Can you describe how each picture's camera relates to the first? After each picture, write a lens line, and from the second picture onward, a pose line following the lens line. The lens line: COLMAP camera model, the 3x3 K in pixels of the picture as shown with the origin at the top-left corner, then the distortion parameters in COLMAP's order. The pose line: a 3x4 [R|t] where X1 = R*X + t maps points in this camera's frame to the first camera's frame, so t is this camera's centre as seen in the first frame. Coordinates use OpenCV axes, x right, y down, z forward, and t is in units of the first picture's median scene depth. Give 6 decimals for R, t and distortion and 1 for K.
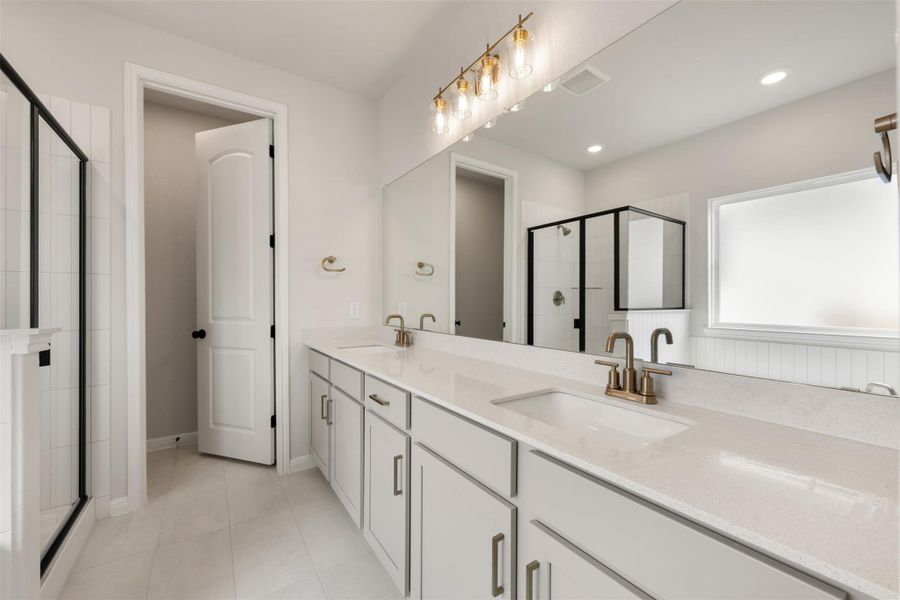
lens RADIAL K [[356.4, 0, 448.9], [0, 356.4, 300.2], [0, 0, 1]] dist [0.000356, -0.001224]
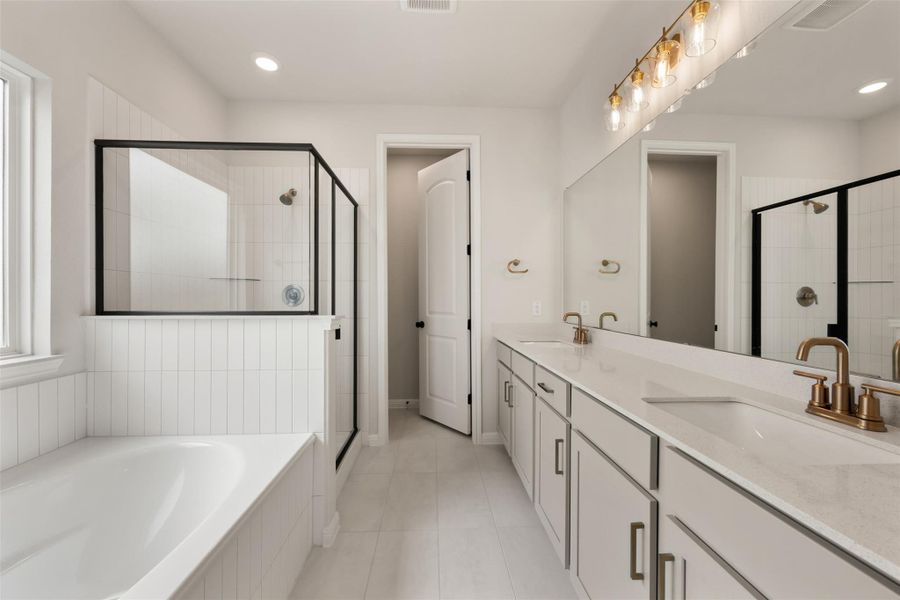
lens RADIAL K [[356.4, 0, 450.8], [0, 356.4, 299.5], [0, 0, 1]] dist [0.000356, -0.001224]
pose [[0.856043, 0.002509, -0.516899, 0.095958], [-0.001634, 0.999996, 0.002146, 0.000591], [0.516902, -0.000992, 0.856044, -0.083592]]
